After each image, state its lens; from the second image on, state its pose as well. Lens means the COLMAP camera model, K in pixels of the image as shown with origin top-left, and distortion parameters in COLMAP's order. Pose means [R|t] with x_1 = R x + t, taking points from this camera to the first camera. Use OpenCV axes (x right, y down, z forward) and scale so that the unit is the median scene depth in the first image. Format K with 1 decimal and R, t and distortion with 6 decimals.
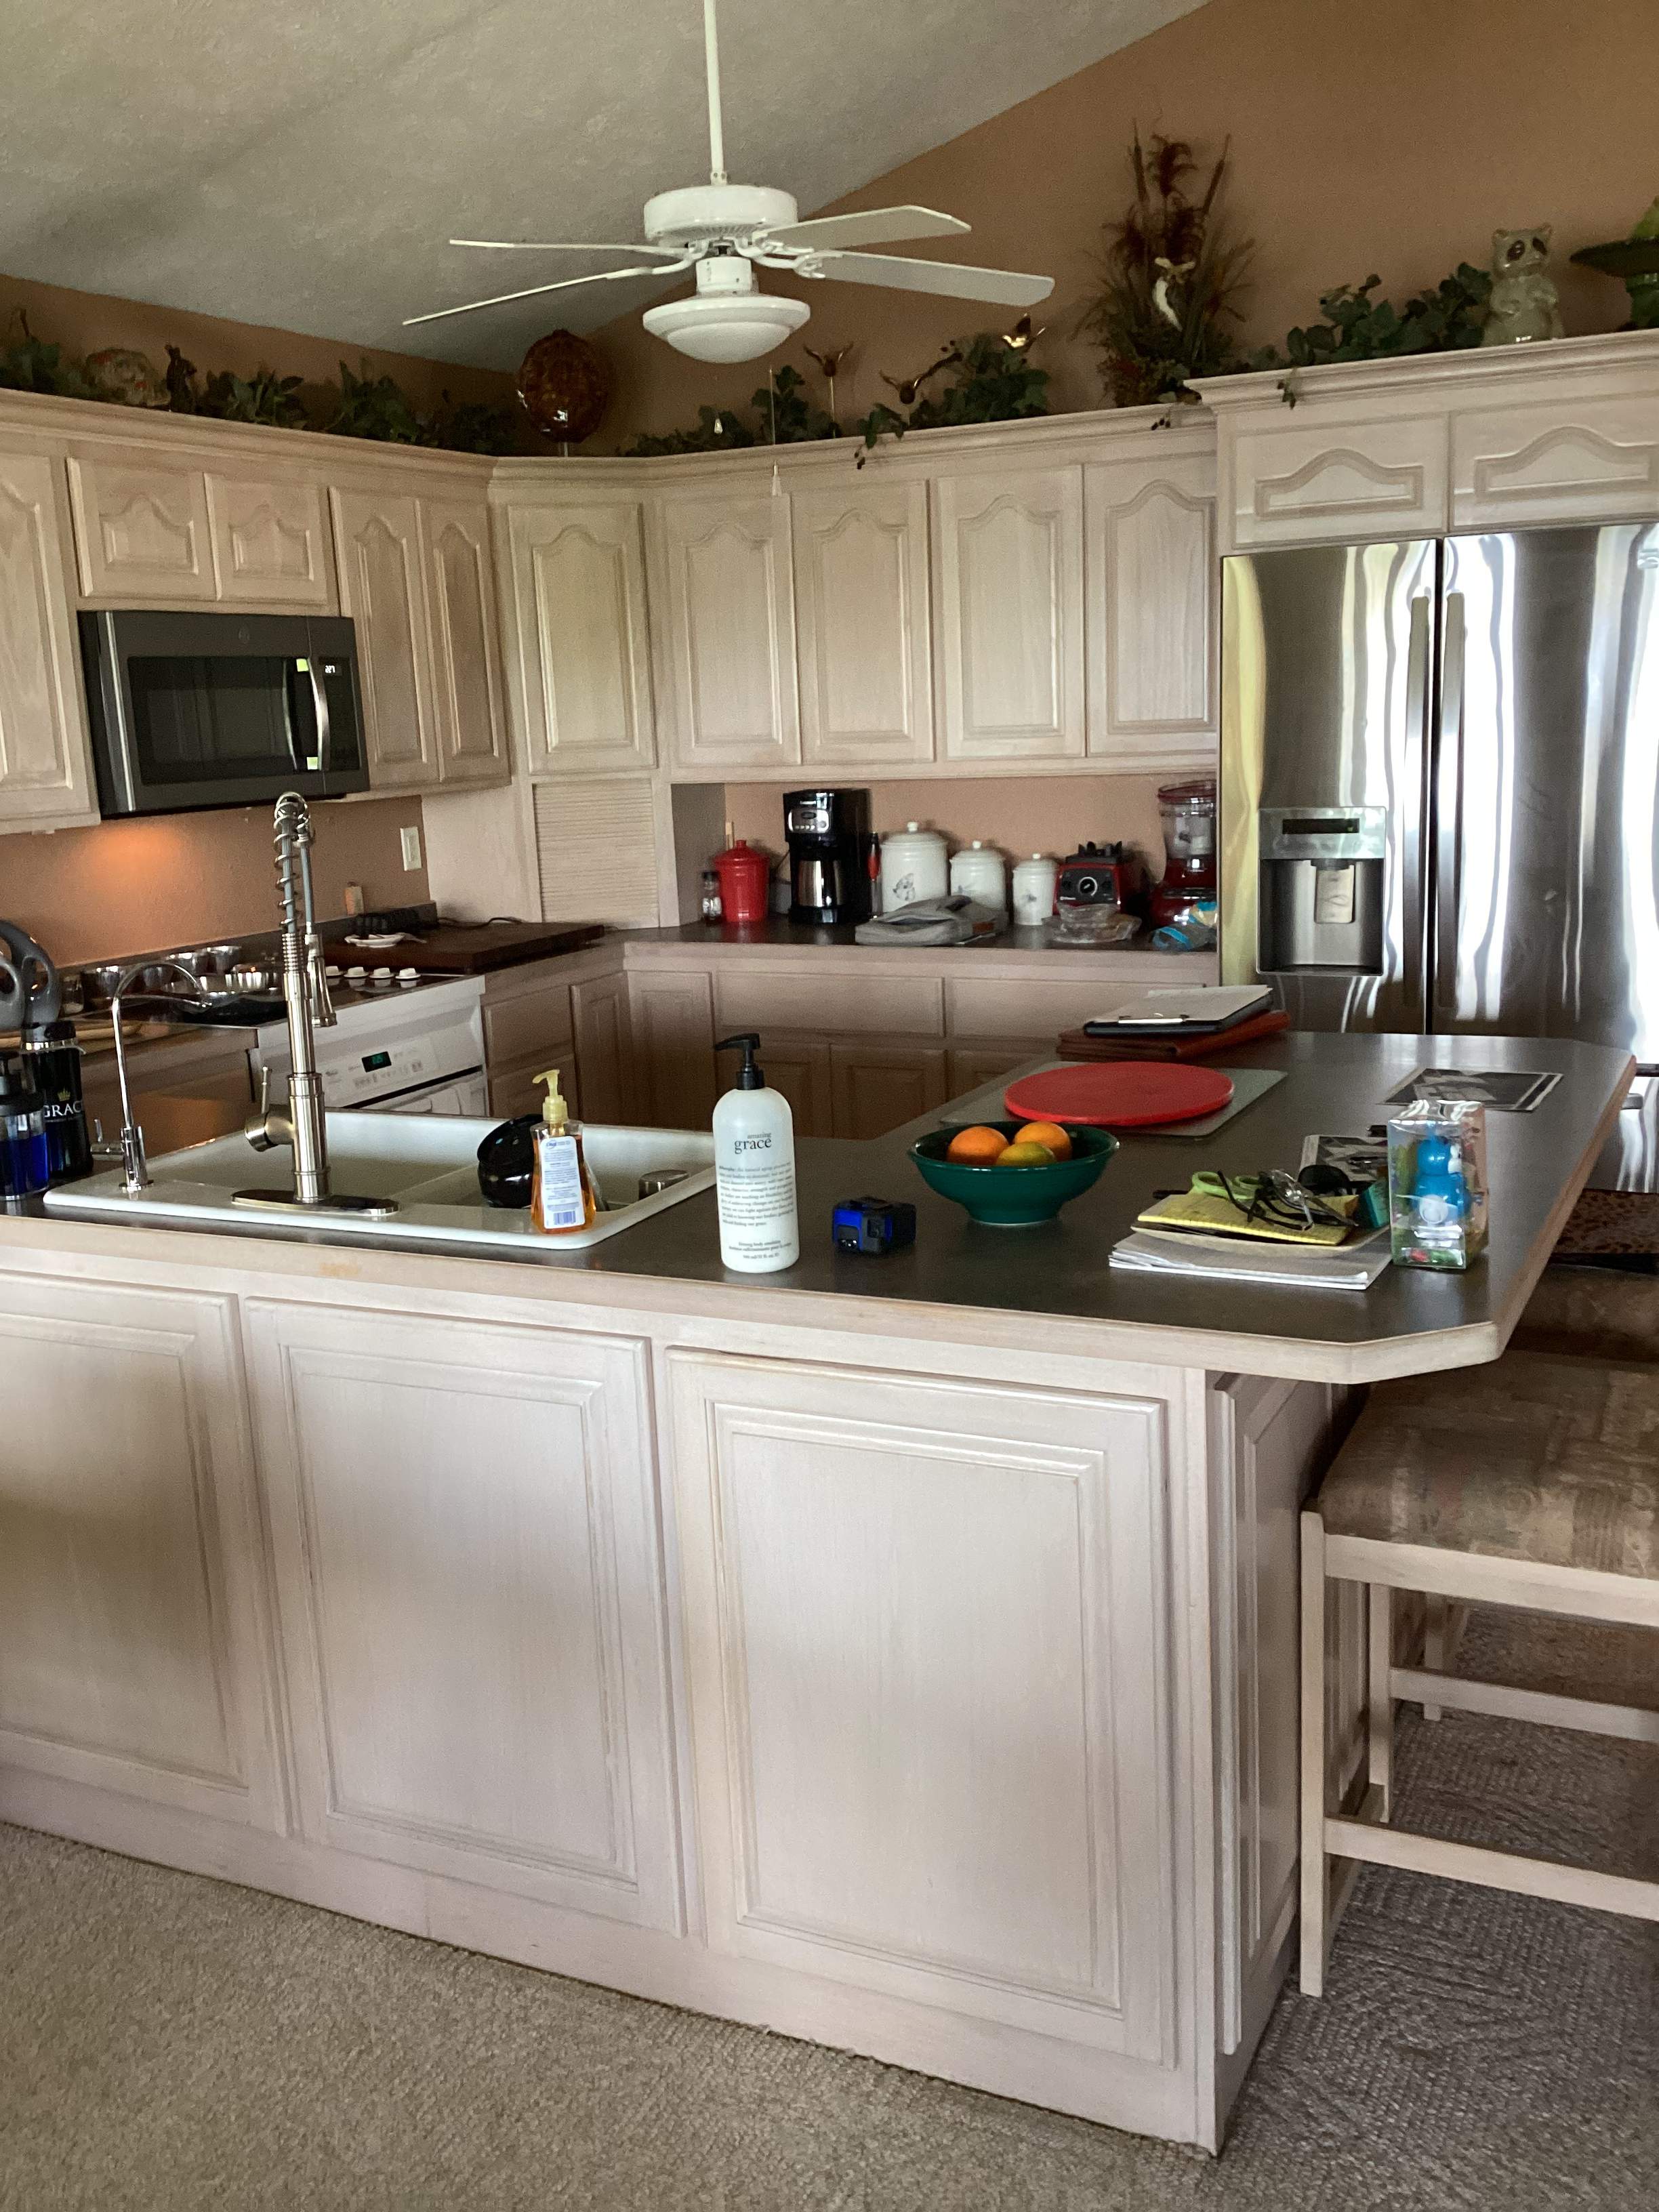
lens RADIAL K [[1993.7, 0, 855.2], [0, 1993.7, 1104.8], [0, 0, 1]] dist [0.114220, -0.210558]
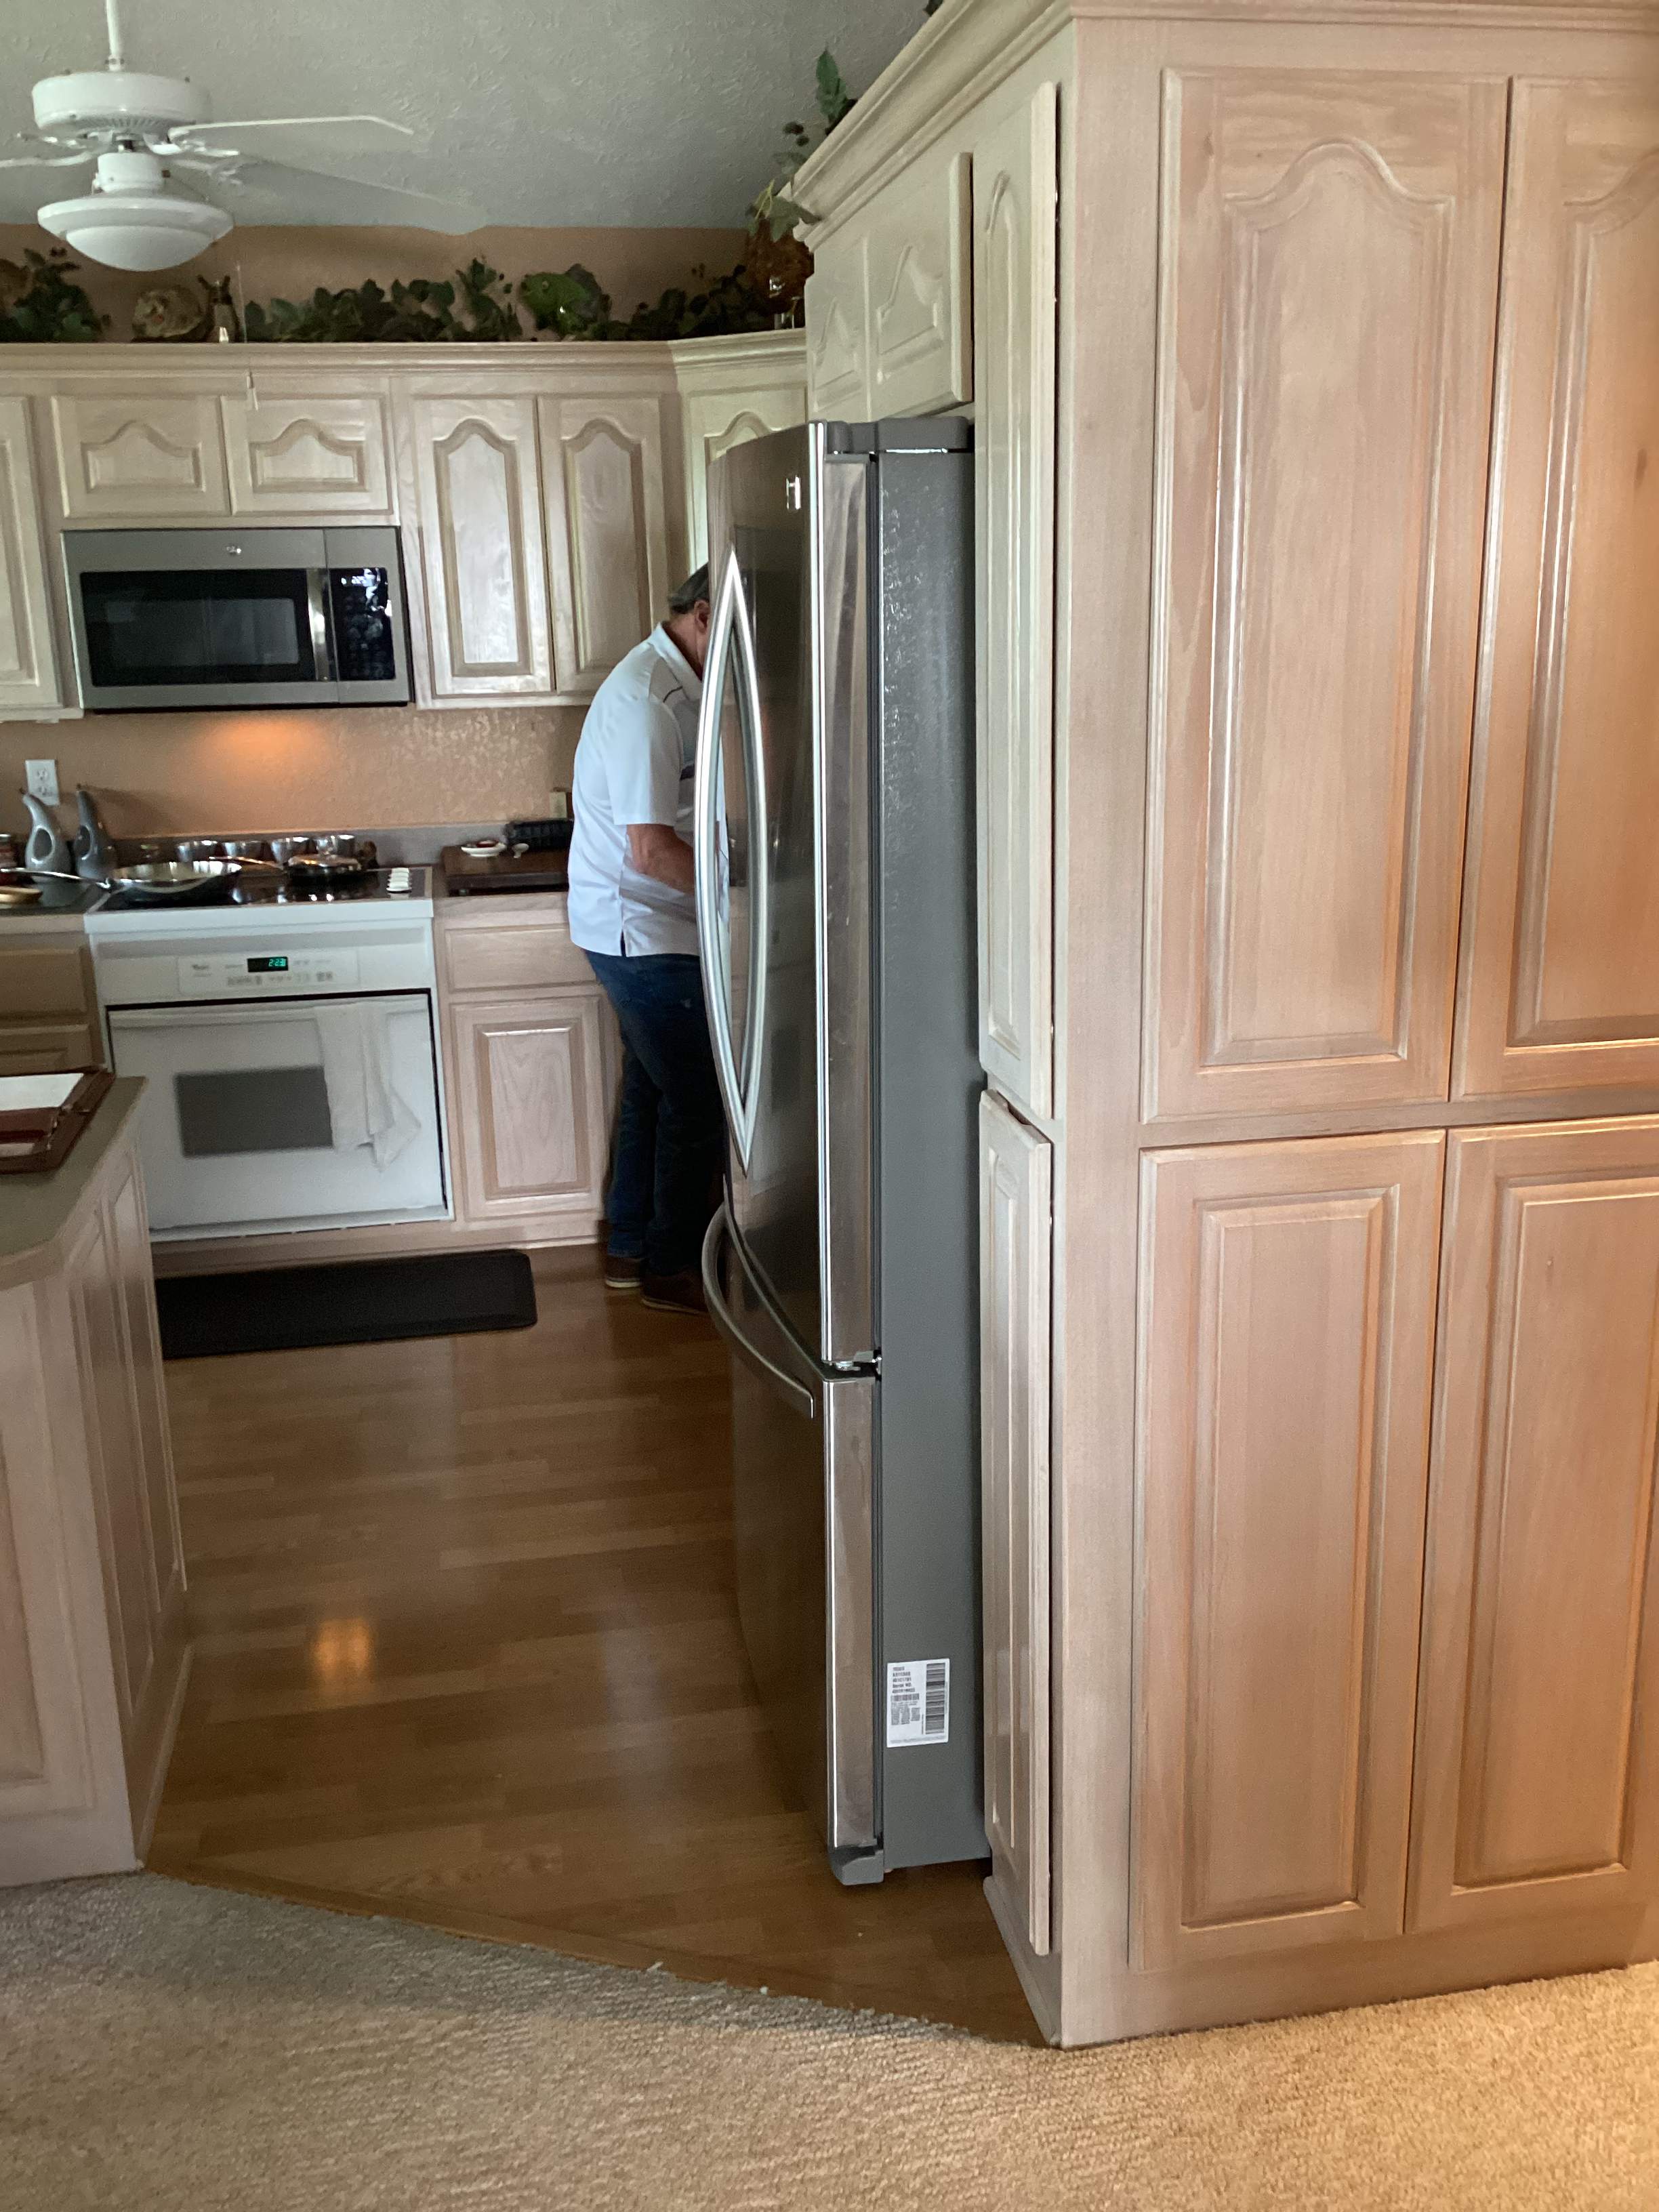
lens RADIAL K [[1975.7, 0, 829.5], [0, 1975.7, 1106.0], [0, 0, 1]] dist [0.098192, -0.158830]
pose [[0.587381, 0.234942, -0.774458, 0.822056], [-0.165118, 0.971597, 0.169515, -0.189716], [0.792288, 0.028307, 0.609491, 0.653679]]
